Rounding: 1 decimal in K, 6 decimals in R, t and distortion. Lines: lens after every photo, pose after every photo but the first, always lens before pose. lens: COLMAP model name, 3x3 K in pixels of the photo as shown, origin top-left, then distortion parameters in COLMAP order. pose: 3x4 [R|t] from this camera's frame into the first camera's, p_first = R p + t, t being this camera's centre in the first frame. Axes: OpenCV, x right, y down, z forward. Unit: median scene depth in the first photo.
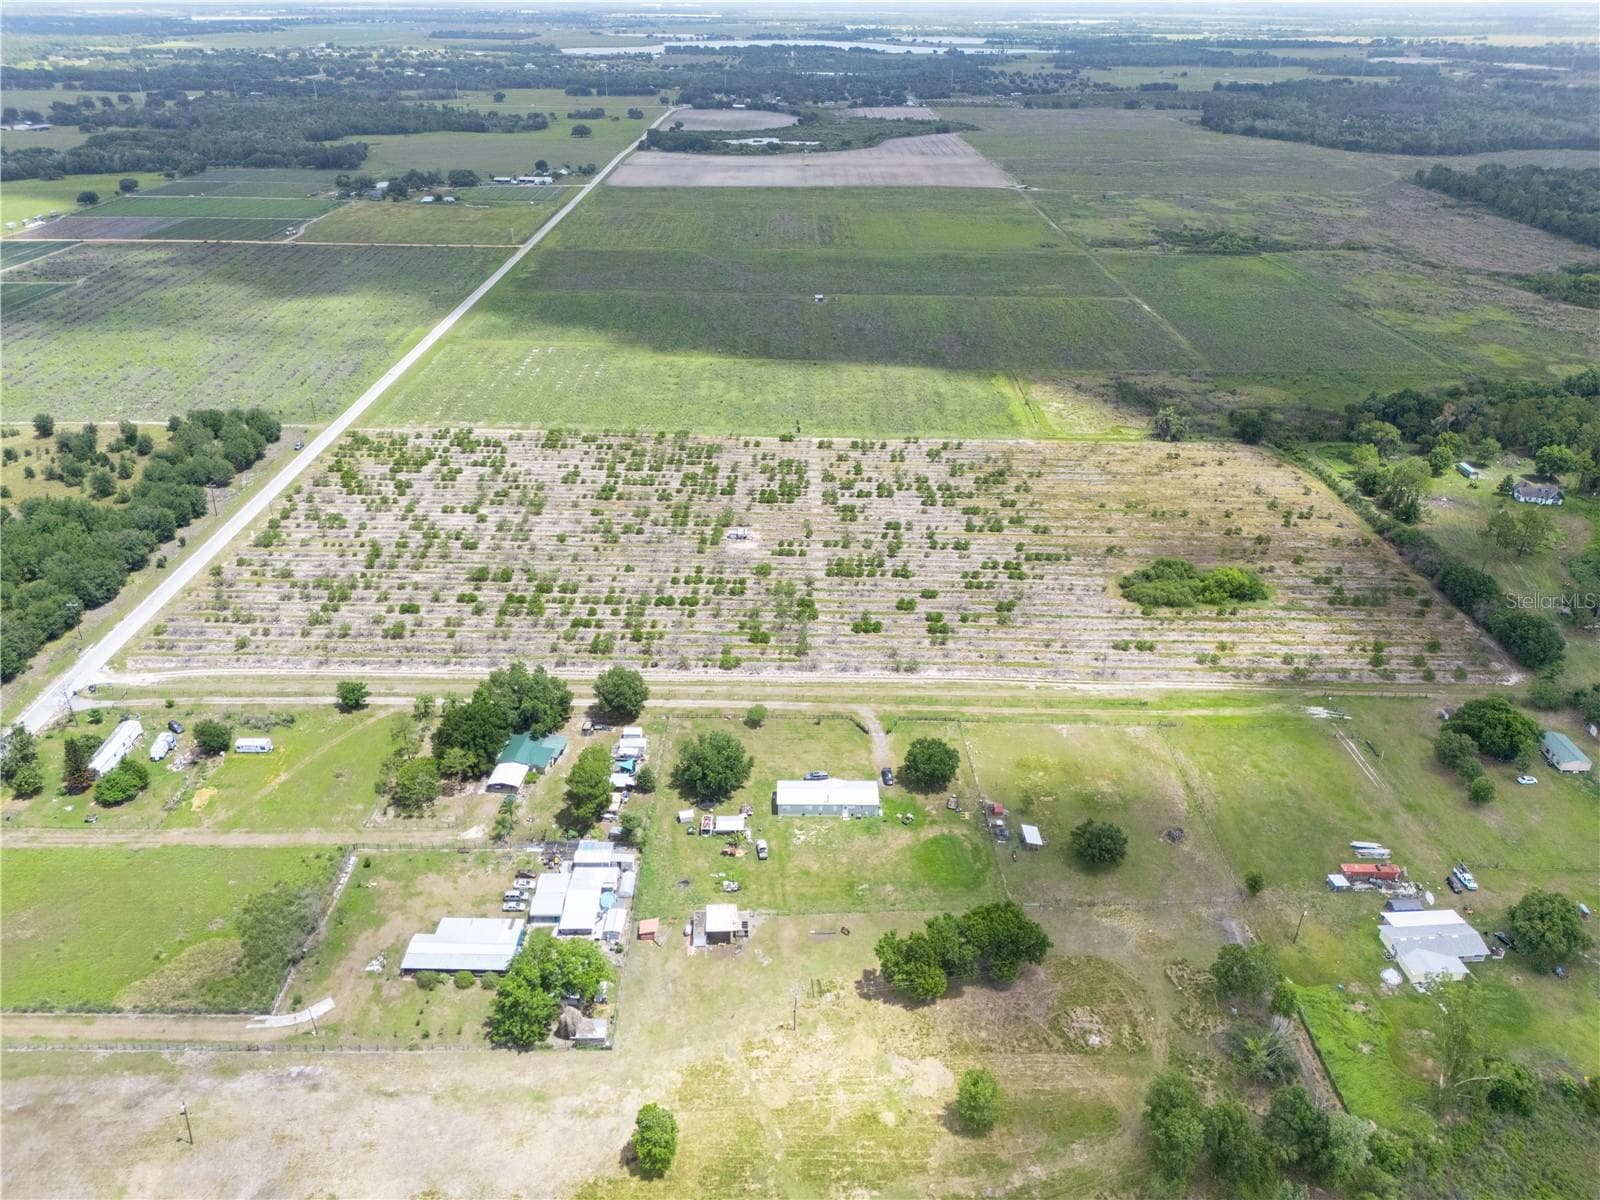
lens RADIAL K [[1167.4, 0, 800.0], [0, 1167.4, 600.0], [0, 0, 1]] dist [0.114384, -0.164355]
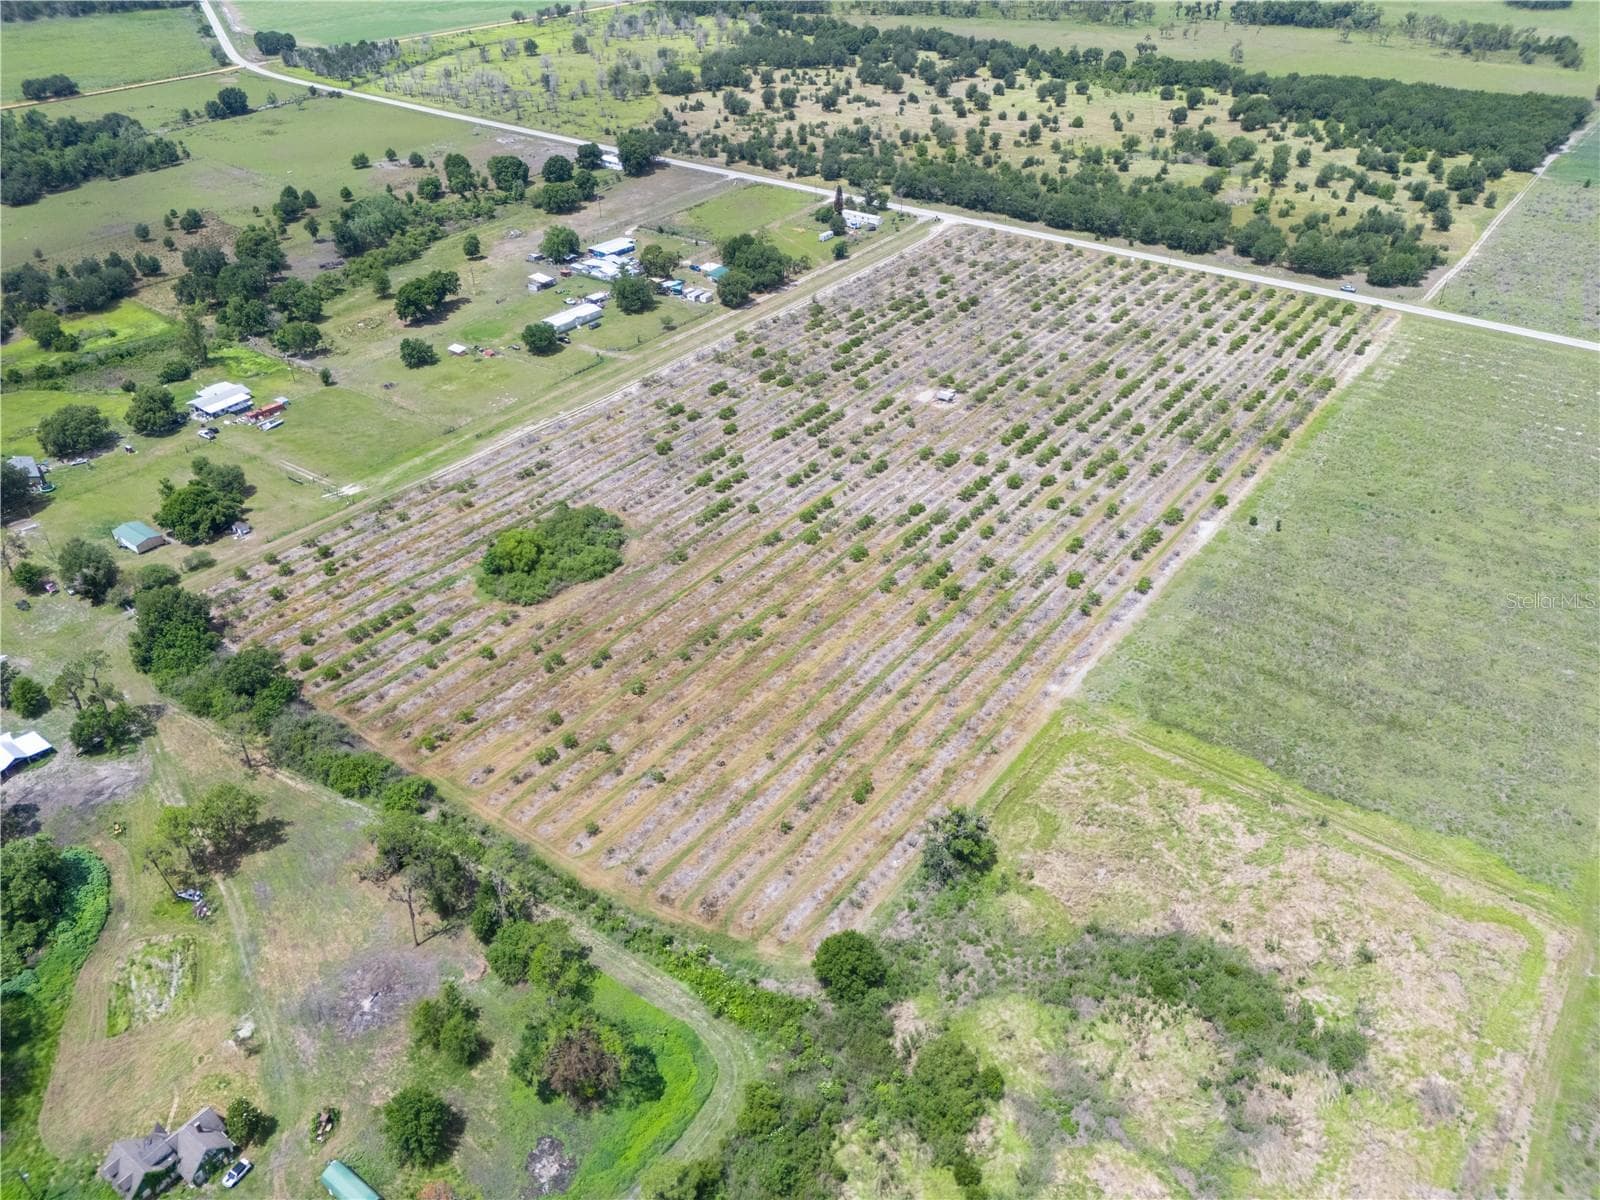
lens RADIAL K [[1175.4, 0, 800.0], [0, 1175.4, 600.0], [0, 0, 1]] dist [0.070939, -0.074097]
pose [[-0.600730, 0.442558, -0.665782, 0.766273], [-0.375037, 0.579469, 0.723577, -0.636358], [0.706025, 0.684367, -0.182128, 1.240056]]
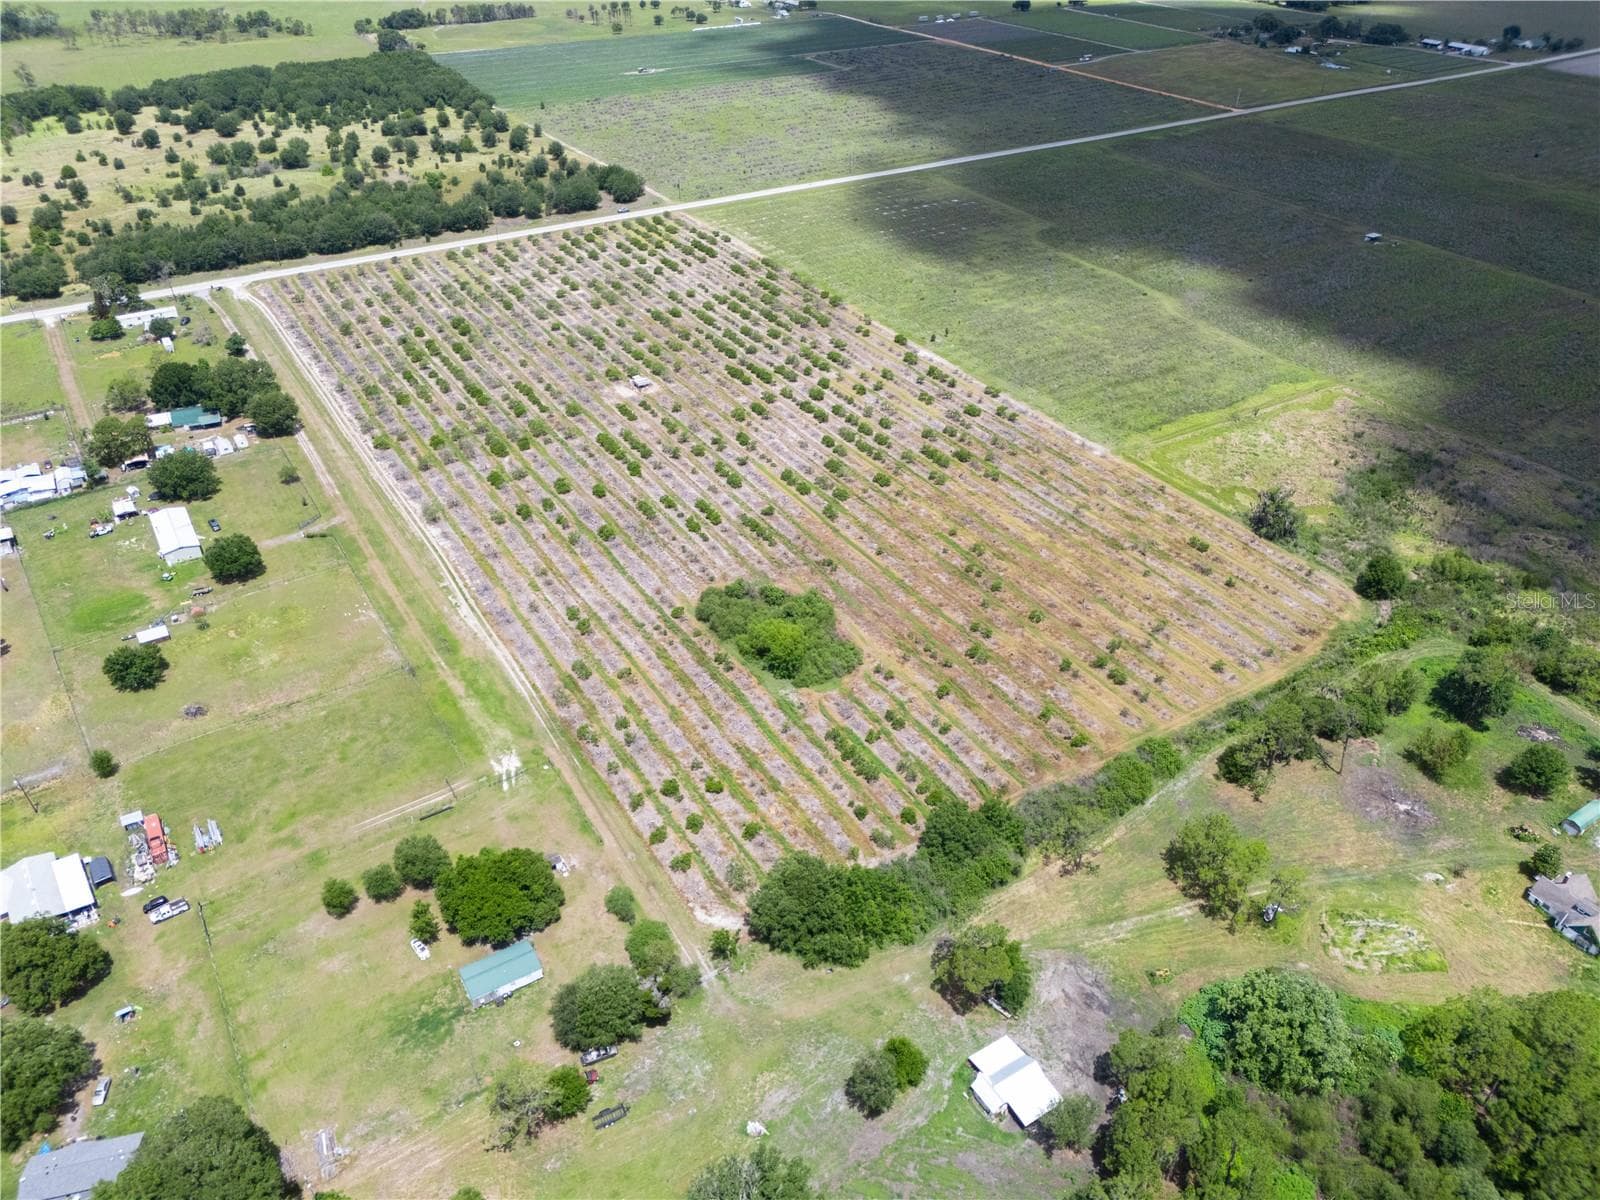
lens RADIAL K [[1175.4, 0, 800.0], [0, 1175.4, 600.0], [0, 0, 1]] dist [0.070939, -0.074097]
pose [[0.529329, 0.474704, -0.703183, 0.831718], [-0.391472, 0.871972, 0.293964, -0.248800], [0.752702, 0.119672, 0.647393, 0.489332]]
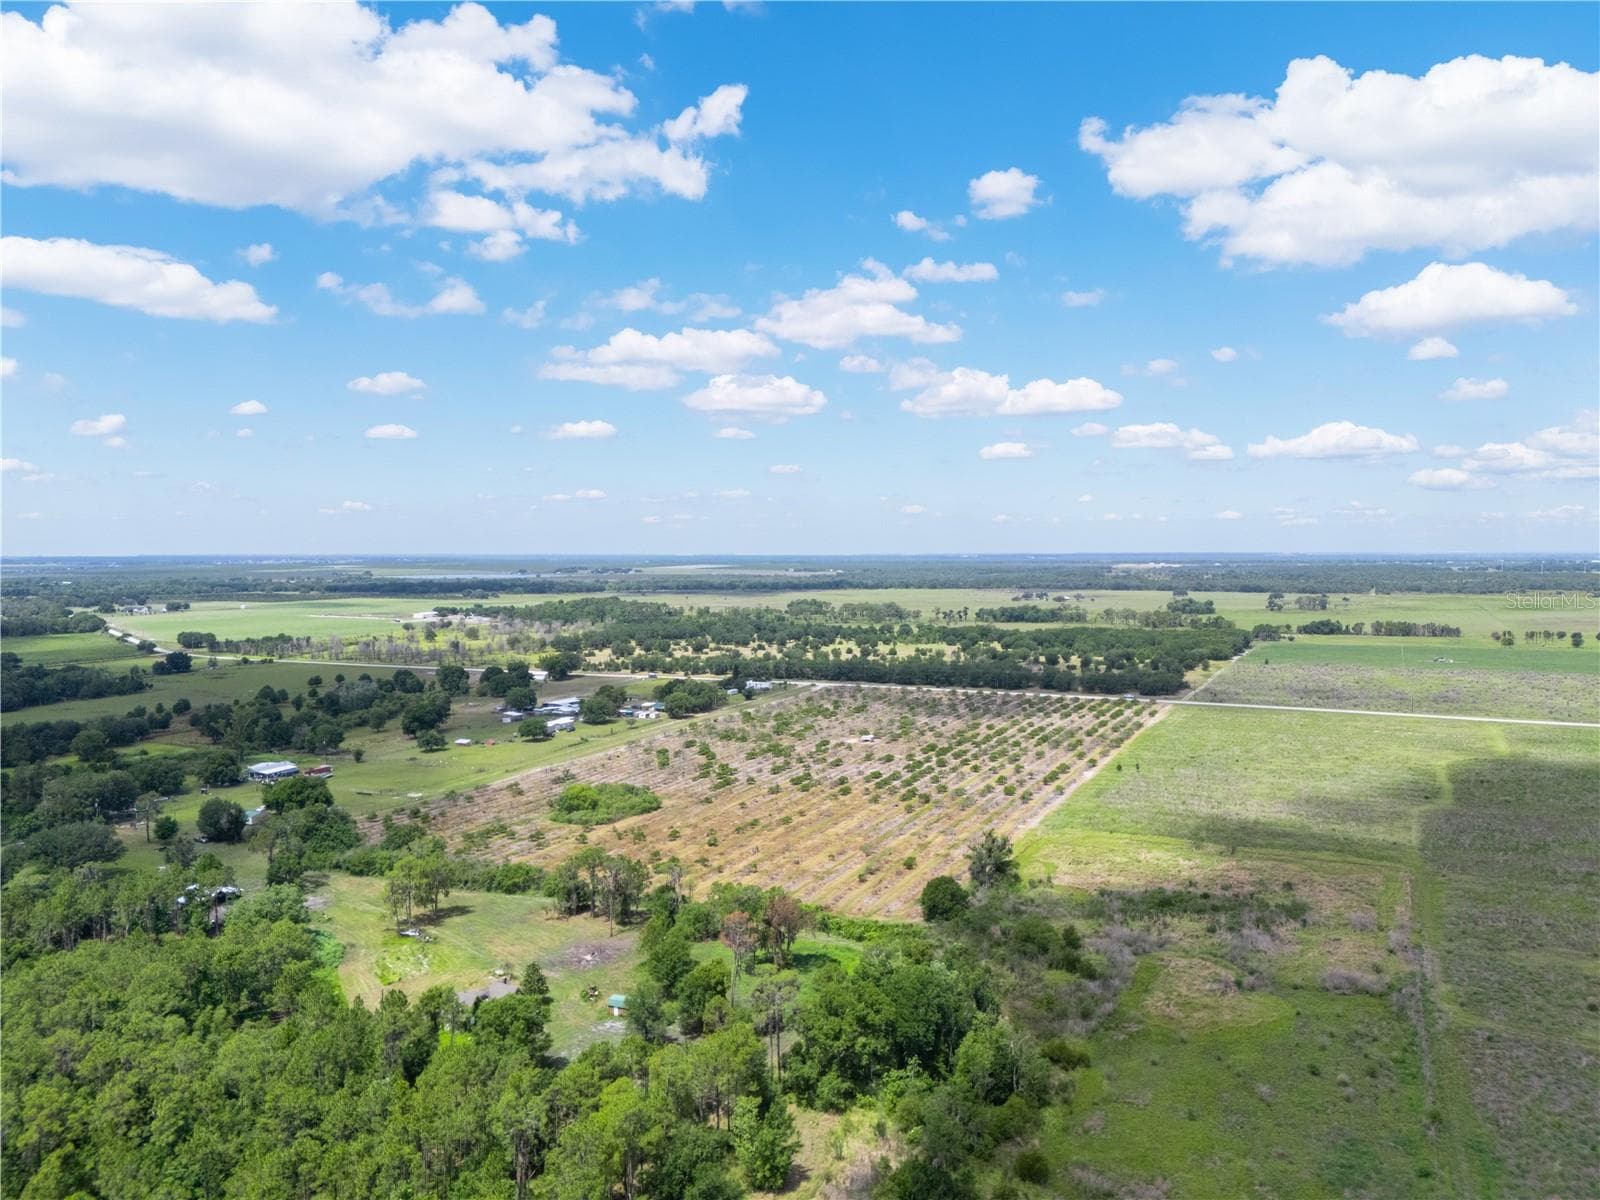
lens RADIAL K [[1167.4, 0, 800.0], [0, 1167.4, 600.0], [0, 0, 1]] dist [0.114384, -0.164355]
pose [[-0.438860, 0.037014, -0.897793, 1.134585], [-0.410544, 0.880507, 0.236983, -0.468332], [0.799284, 0.472586, -0.371224, 1.373512]]
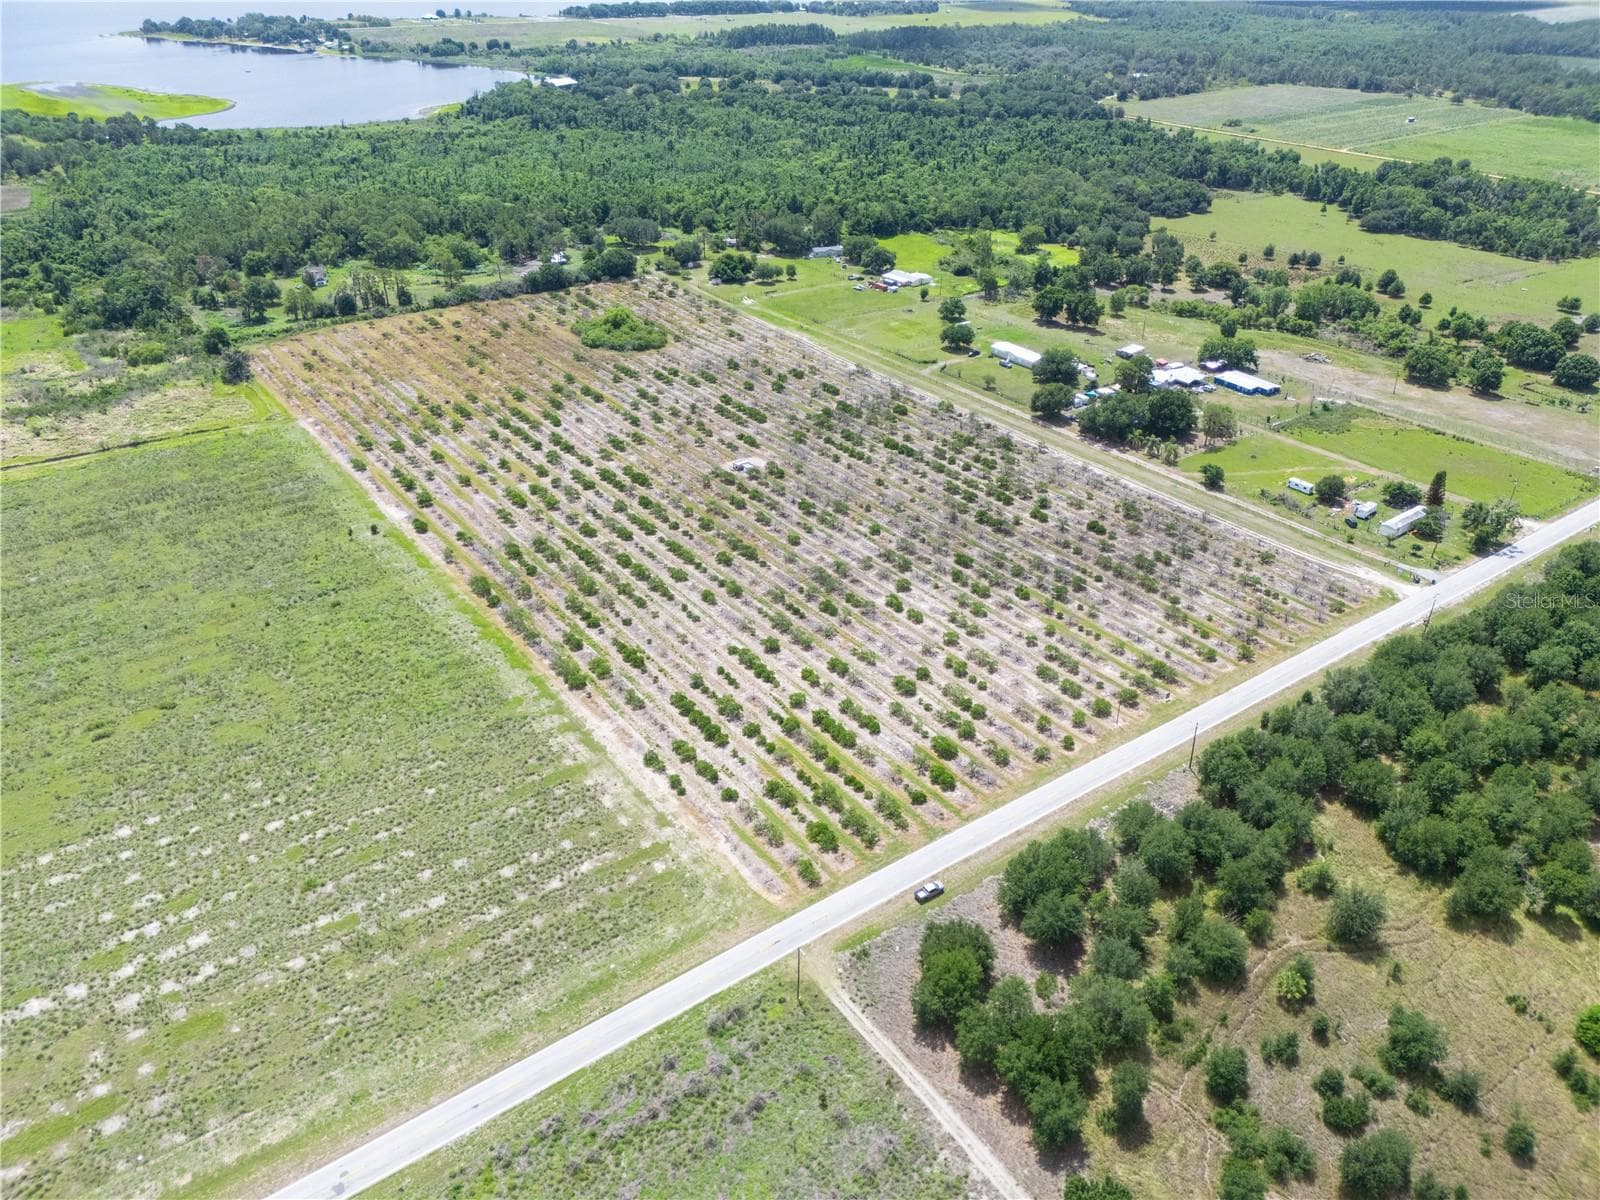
lens RADIAL K [[1175.4, 0, 800.0], [0, 1175.4, 600.0], [0, 0, 1]] dist [0.070939, -0.074097]
pose [[-0.582576, -0.422654, 0.694240, -0.786930], [0.359335, 0.632213, 0.686429, -0.625626], [-0.729030, 0.649362, -0.216438, 1.269791]]
